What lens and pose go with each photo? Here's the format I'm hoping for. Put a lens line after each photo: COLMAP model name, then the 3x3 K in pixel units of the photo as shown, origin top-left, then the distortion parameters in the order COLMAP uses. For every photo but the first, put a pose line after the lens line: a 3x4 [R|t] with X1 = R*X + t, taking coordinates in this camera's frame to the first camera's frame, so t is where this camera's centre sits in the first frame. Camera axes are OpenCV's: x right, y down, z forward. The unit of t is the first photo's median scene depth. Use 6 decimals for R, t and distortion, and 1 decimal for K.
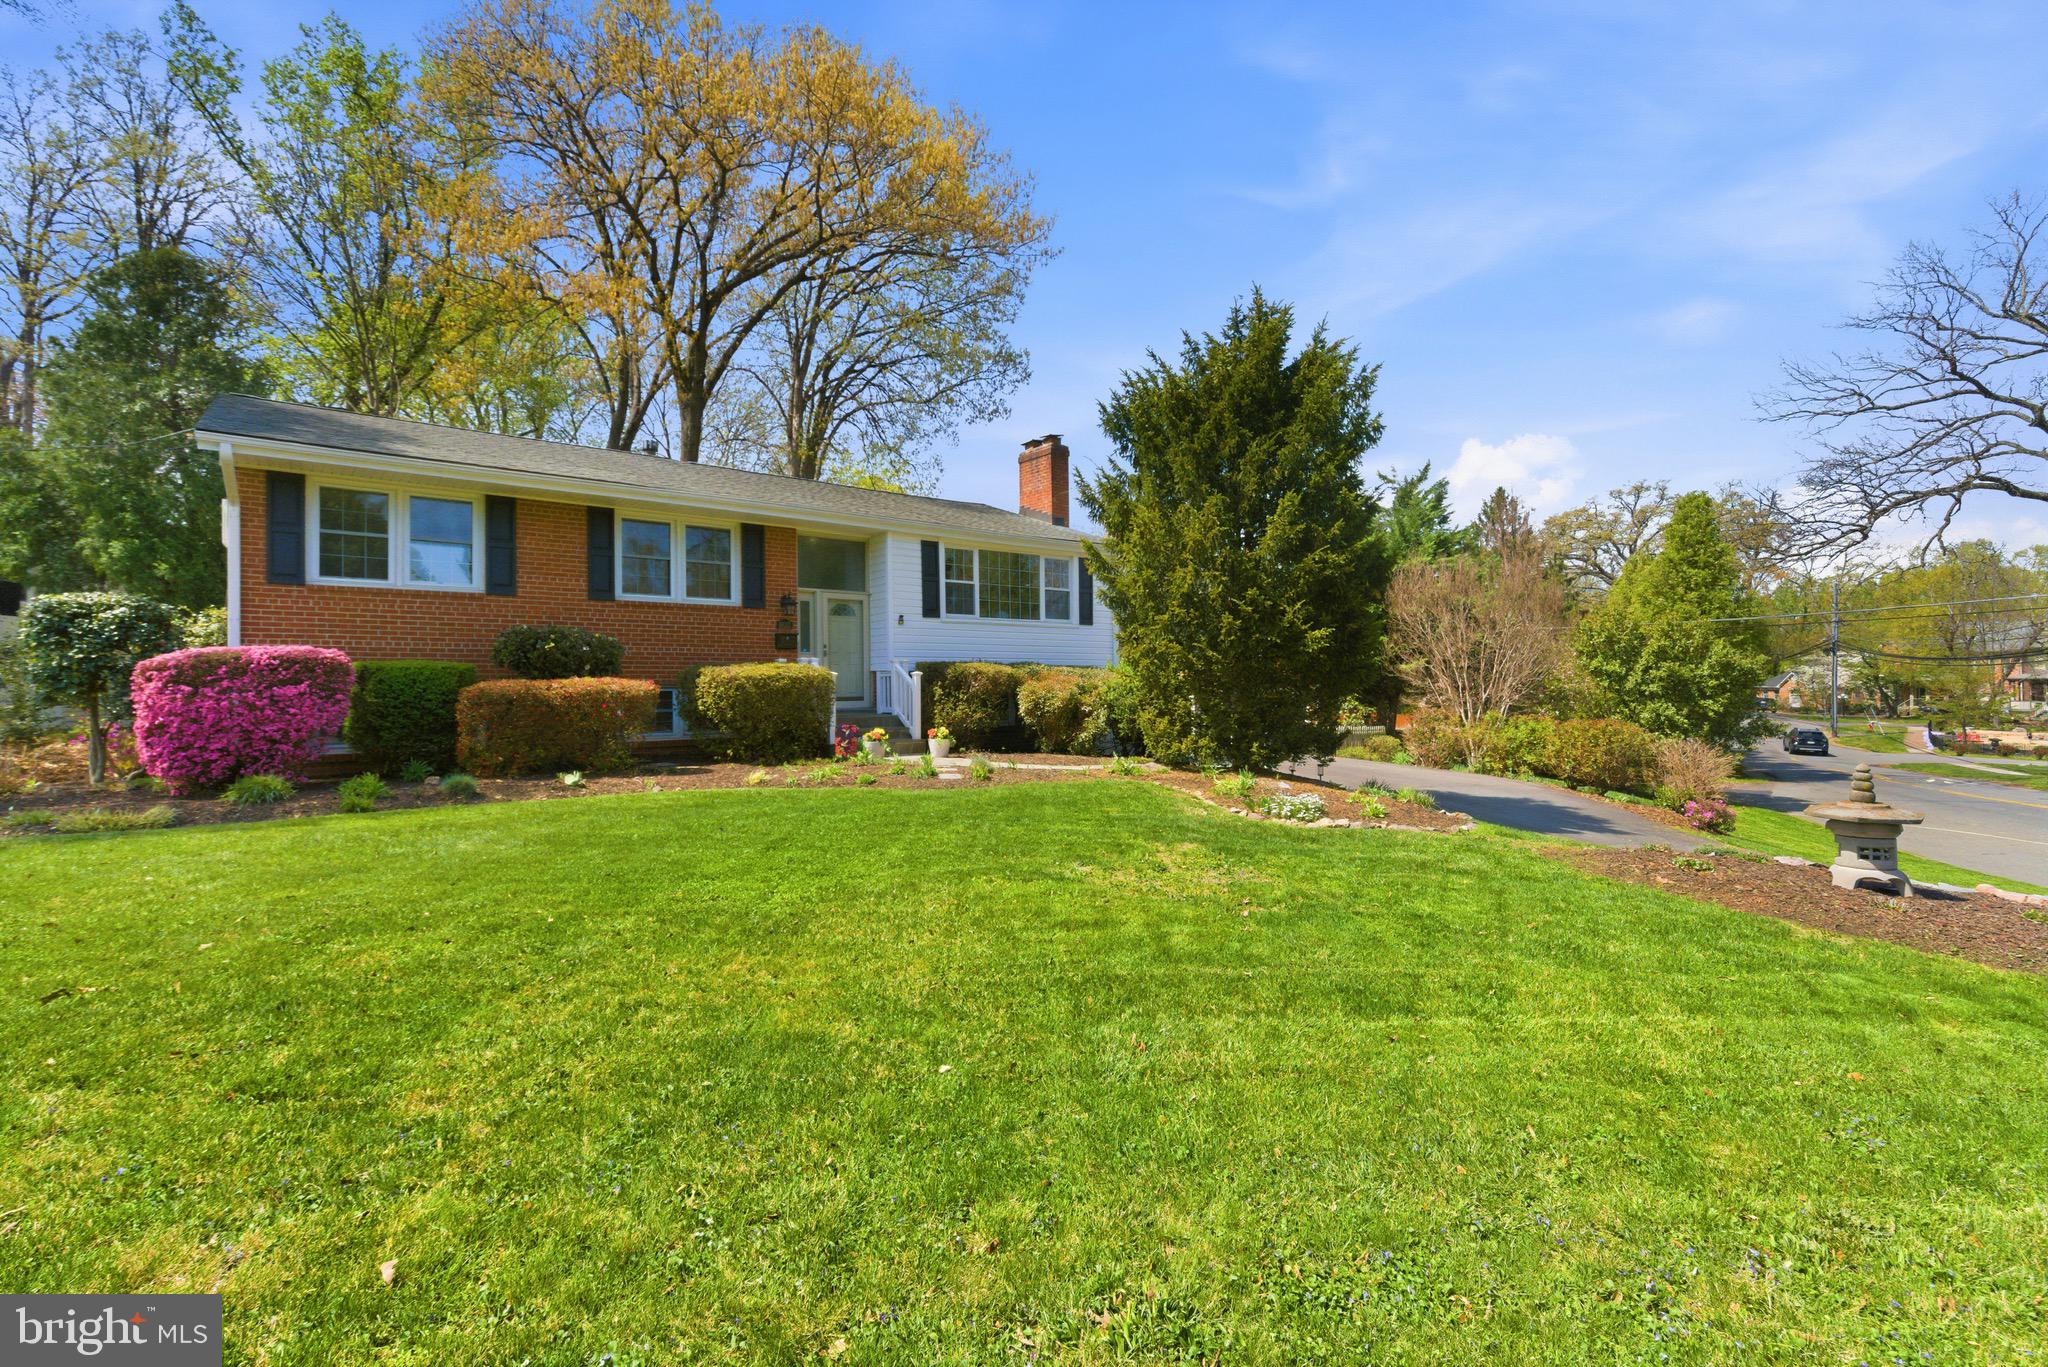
lens RADIAL K [[943.3, 0, 1031.1], [0, 943.3, 685.3], [0, 0, 1]] dist [0.012049, 0.000067]
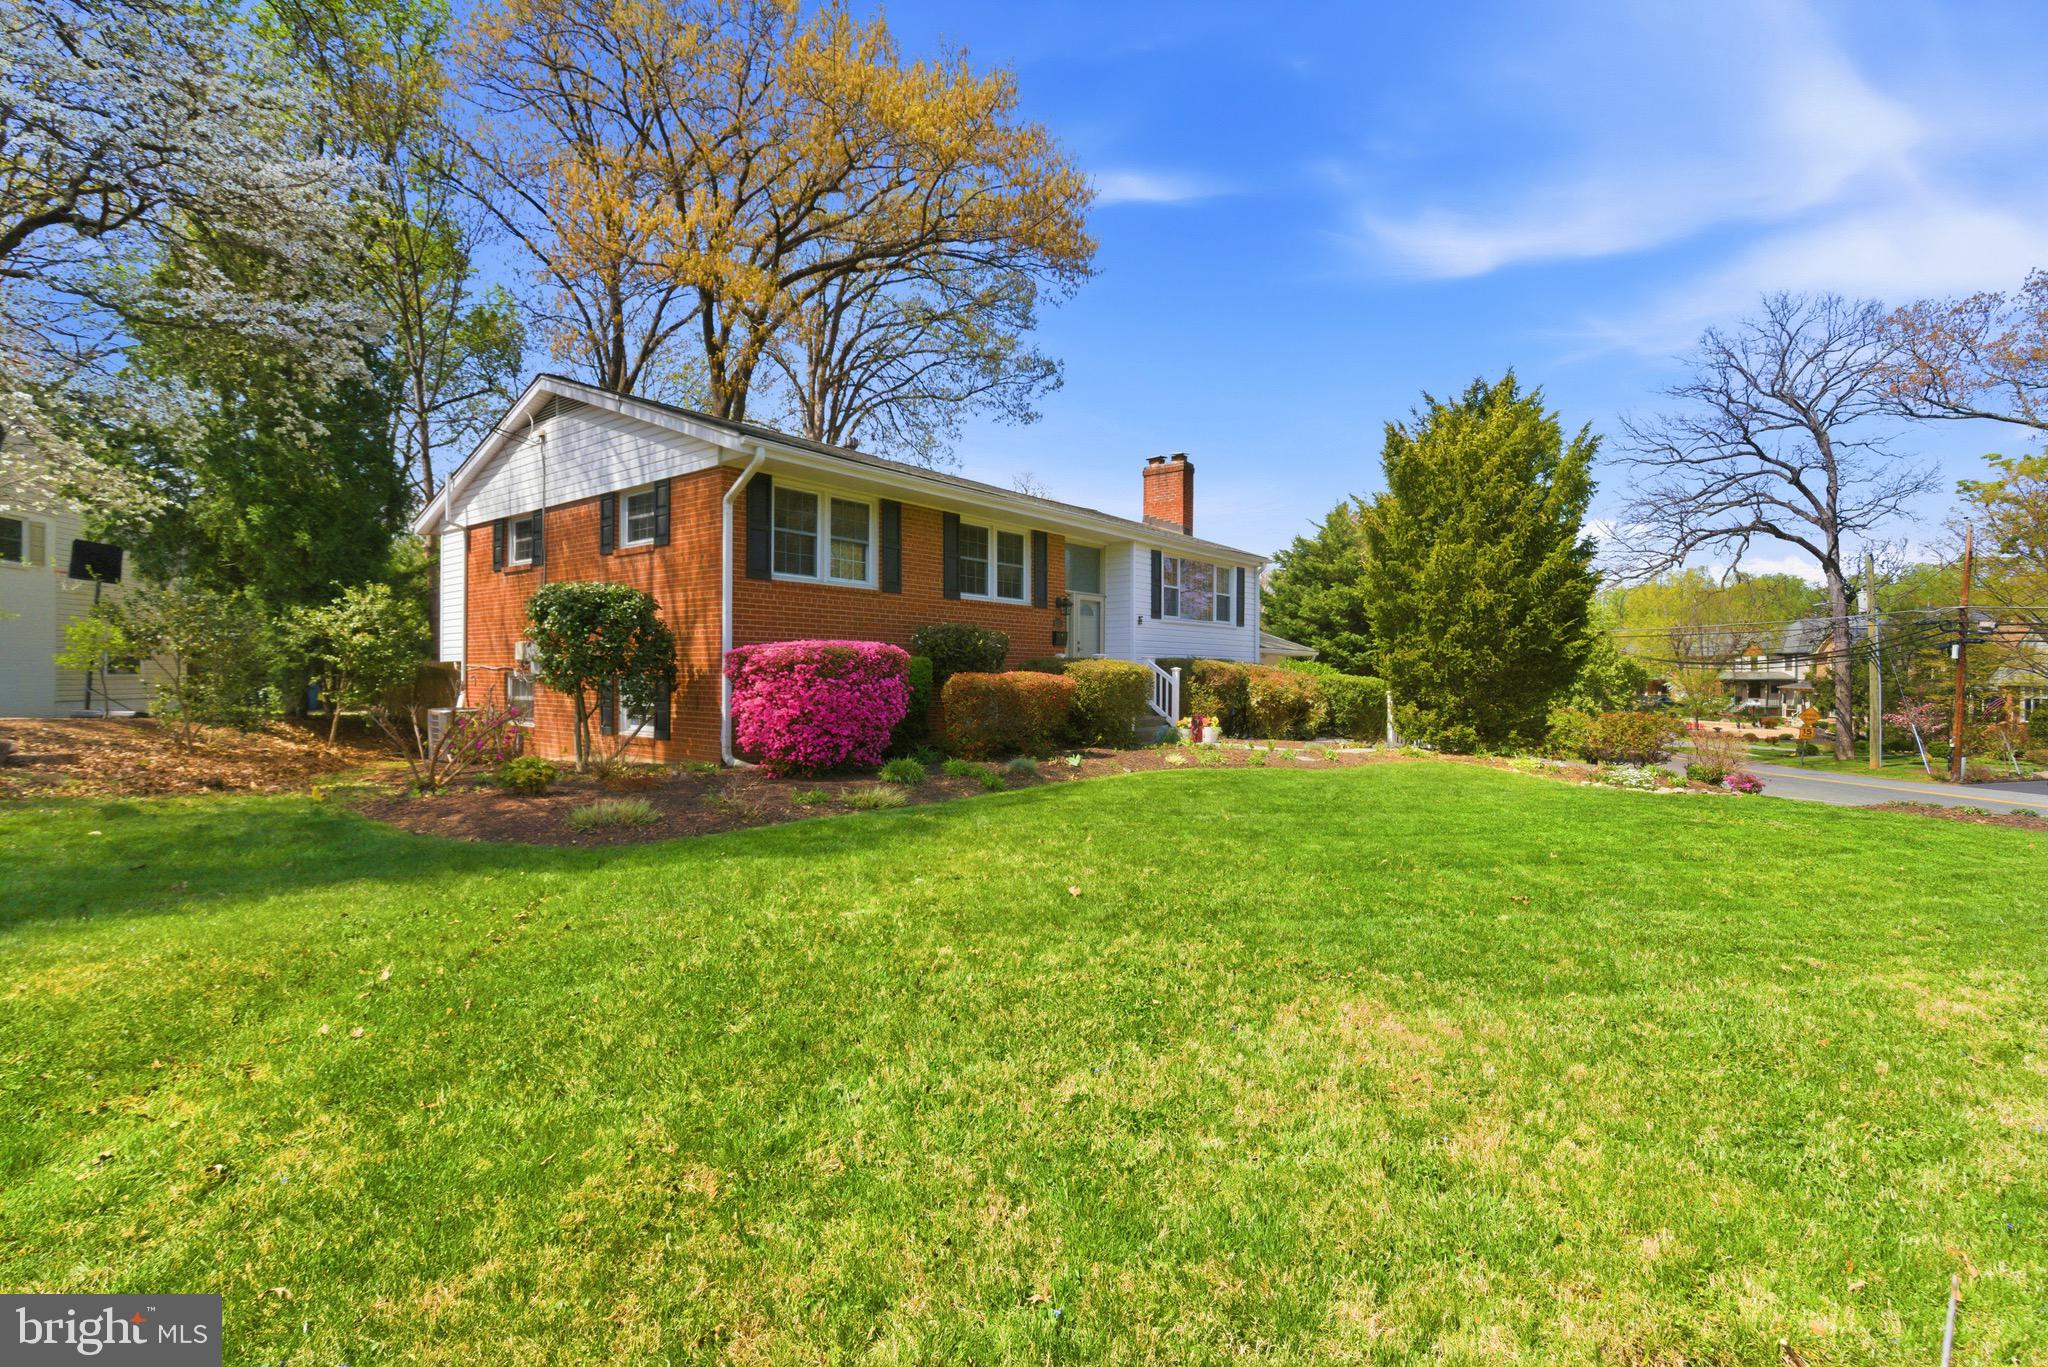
lens RADIAL K [[947.4, 0, 1029.4], [0, 947.4, 686.8], [0, 0, 1]] dist [0.028401, -0.000171]
pose [[0.973513, 0.011089, 0.228362, -0.543080], [-0.014713, 0.999791, 0.014173, -0.005234], [-0.228157, -0.017157, 0.973473, -0.070179]]
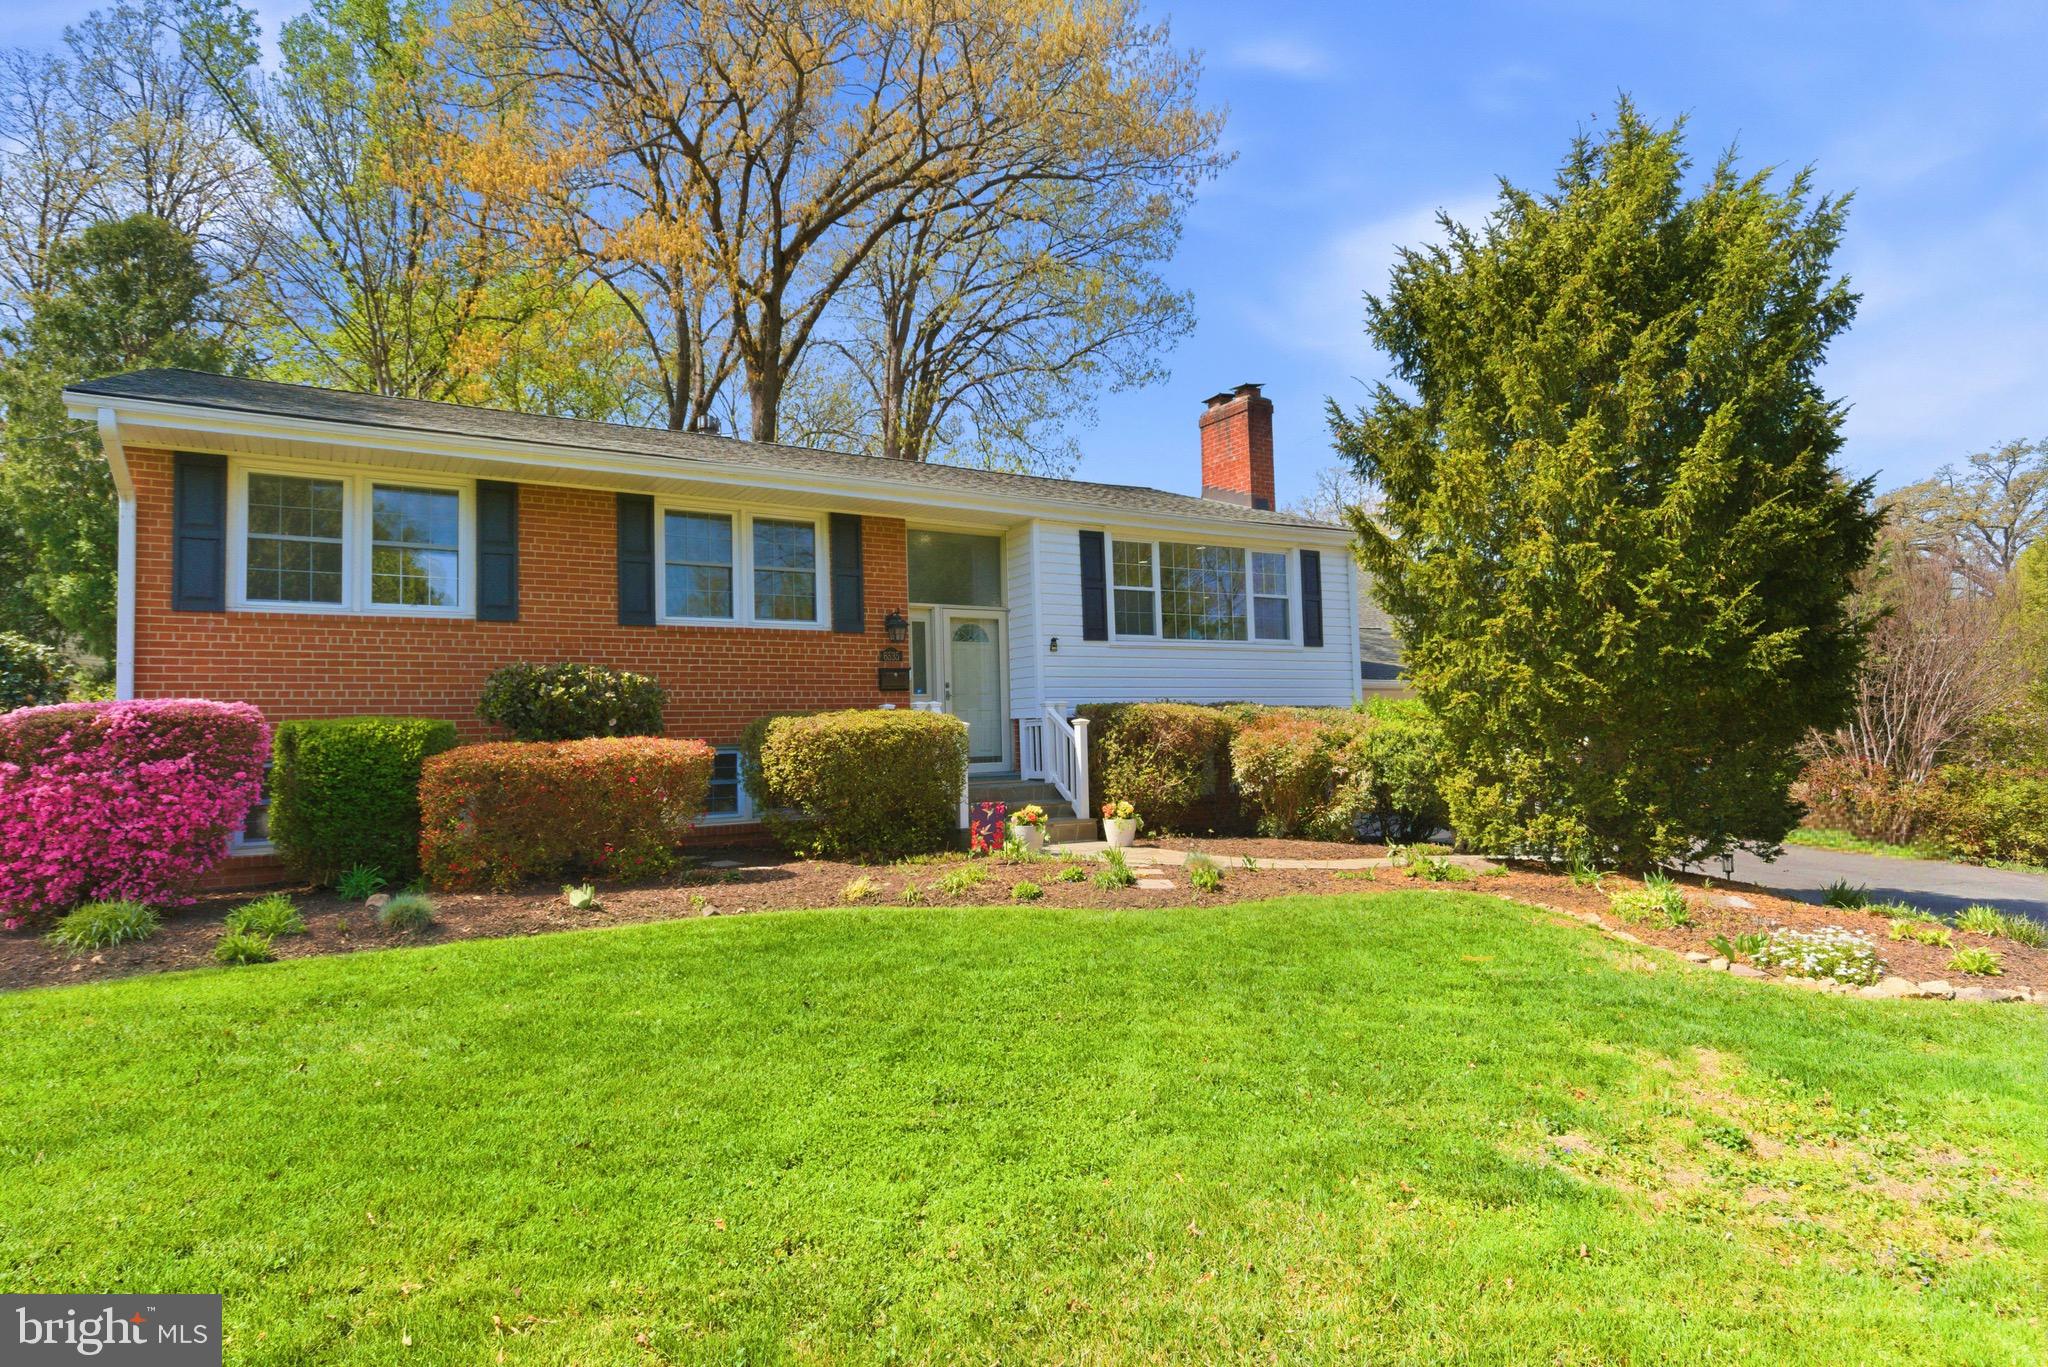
lens RADIAL K [[1138.5, 0, 1024.0], [0, 1138.5, 683.5], [0, 0, 1]] dist [0.025121, -0.000950]
pose [[0.991850, -0.023783, -0.125168, -0.057874], [0.018100, 0.998762, -0.046344, -0.002794], [0.126115, 0.043701, 0.991053, 0.176681]]
